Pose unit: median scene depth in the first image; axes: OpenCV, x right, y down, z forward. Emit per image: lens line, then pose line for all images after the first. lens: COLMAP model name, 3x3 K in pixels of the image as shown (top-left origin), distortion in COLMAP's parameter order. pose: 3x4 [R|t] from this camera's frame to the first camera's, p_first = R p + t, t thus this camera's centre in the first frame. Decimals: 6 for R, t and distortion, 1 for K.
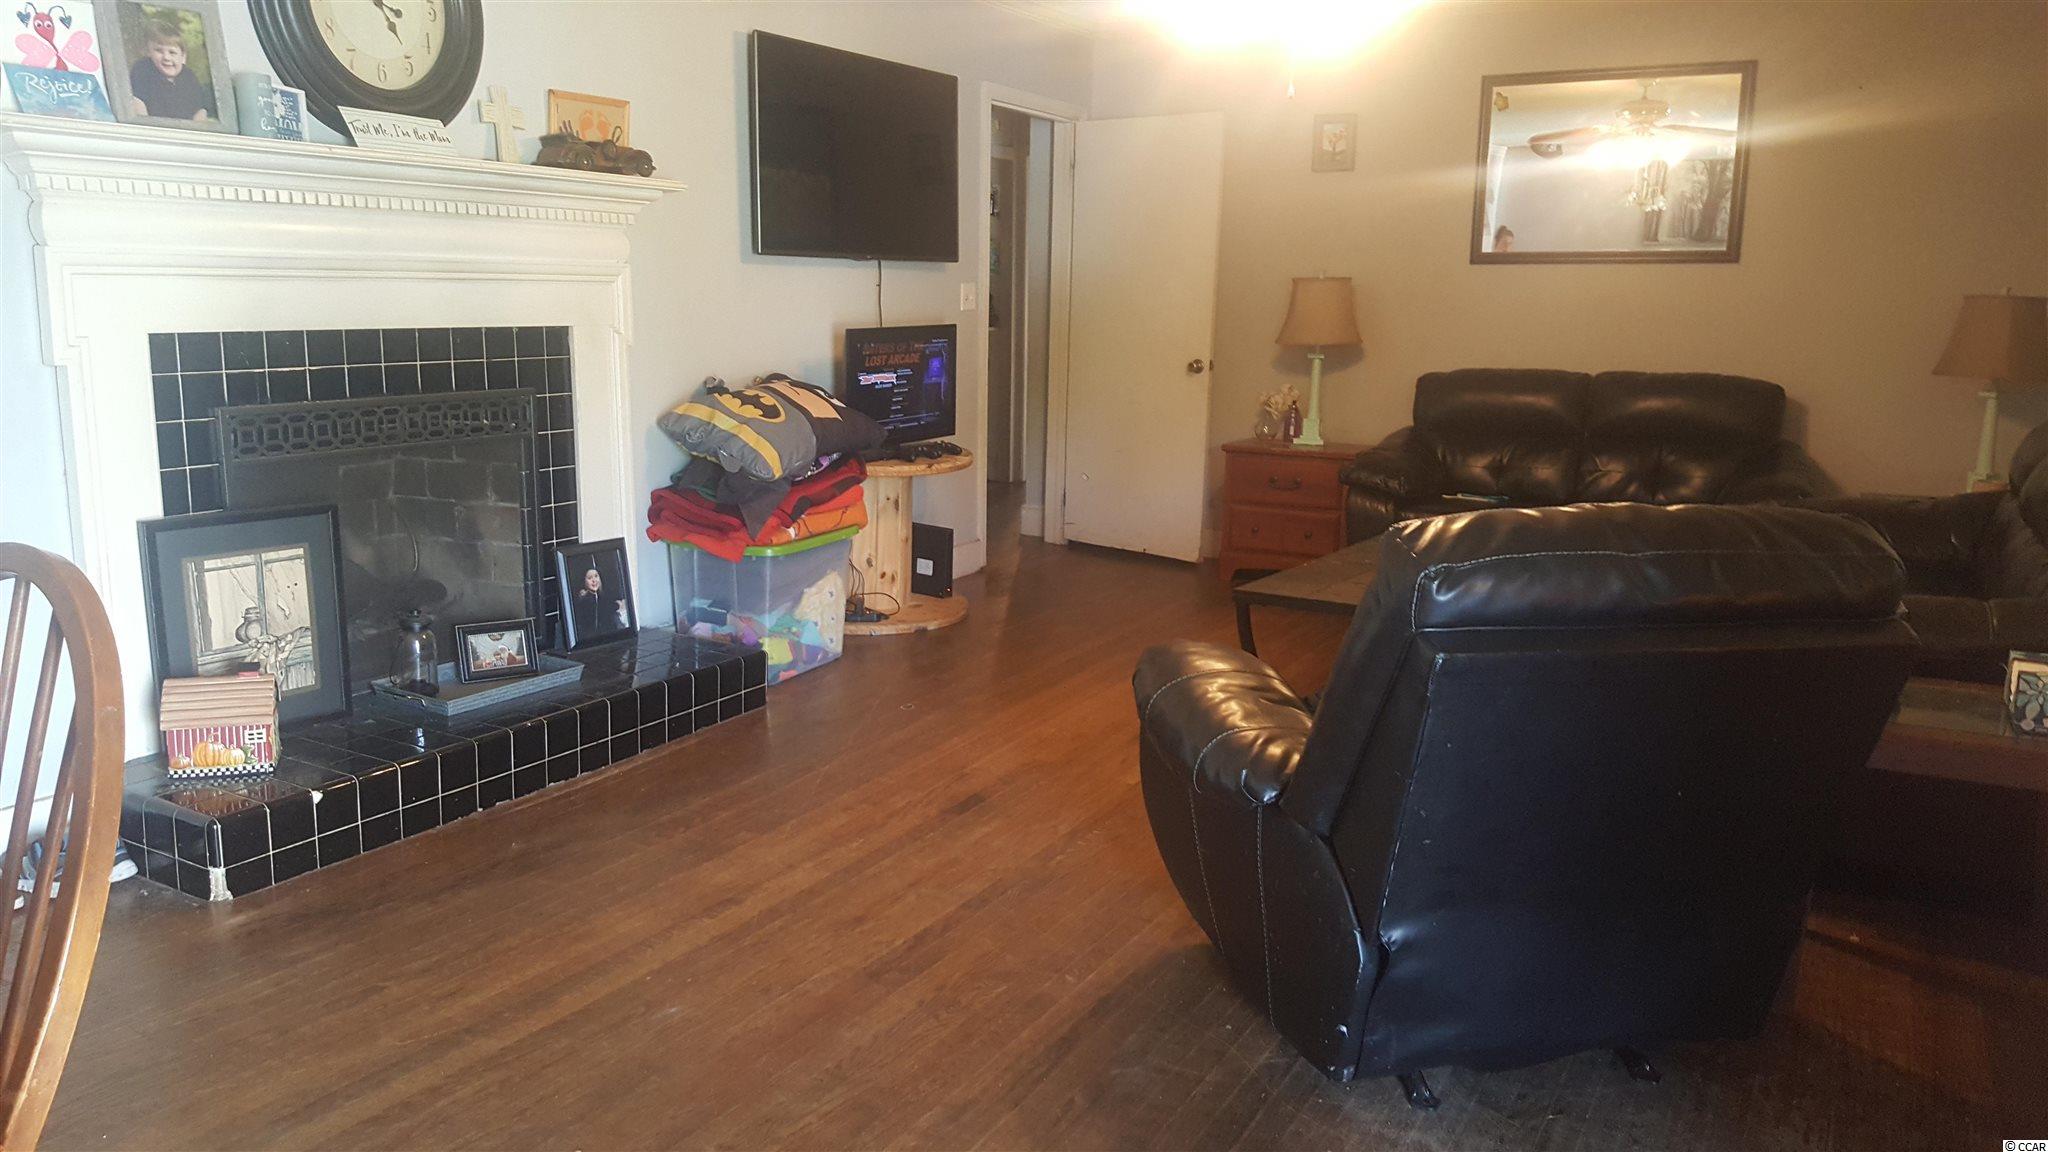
lens RADIAL K [[1526.2, 0, 1025.6], [0, 1526.2, 576.7], [0, 0, 1]] dist [-0.010712, 0.005352]
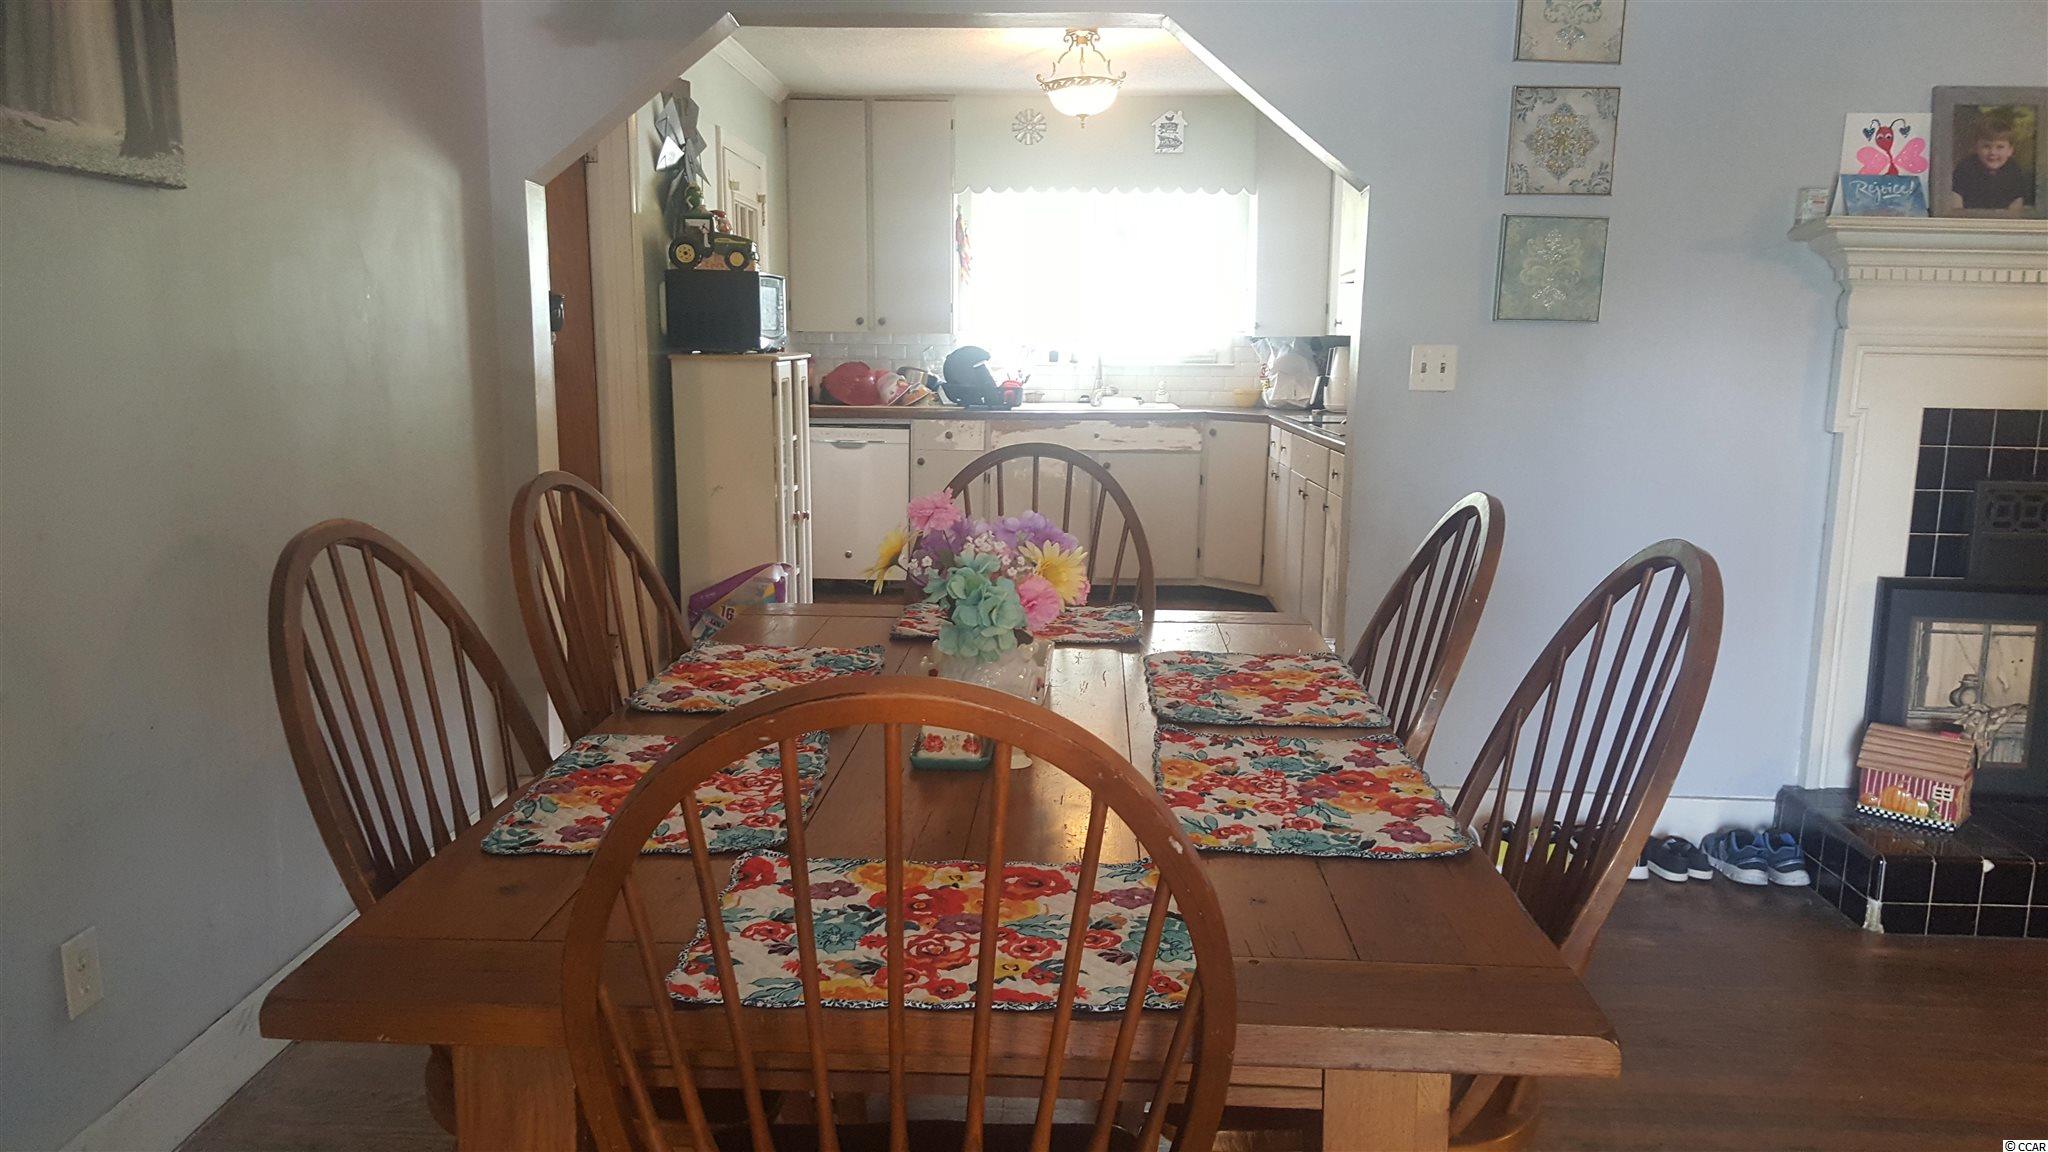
lens RADIAL K [[1526.2, 0, 1025.6], [0, 1526.2, 576.5], [0, 0, 1]] dist [-0.010712, 0.005352]
pose [[0.461414, 0.129355, -0.877704, 0.097803], [-0.176346, 0.982945, 0.052159, 0.015035], [0.869482, 0.130712, 0.476356, -0.059525]]
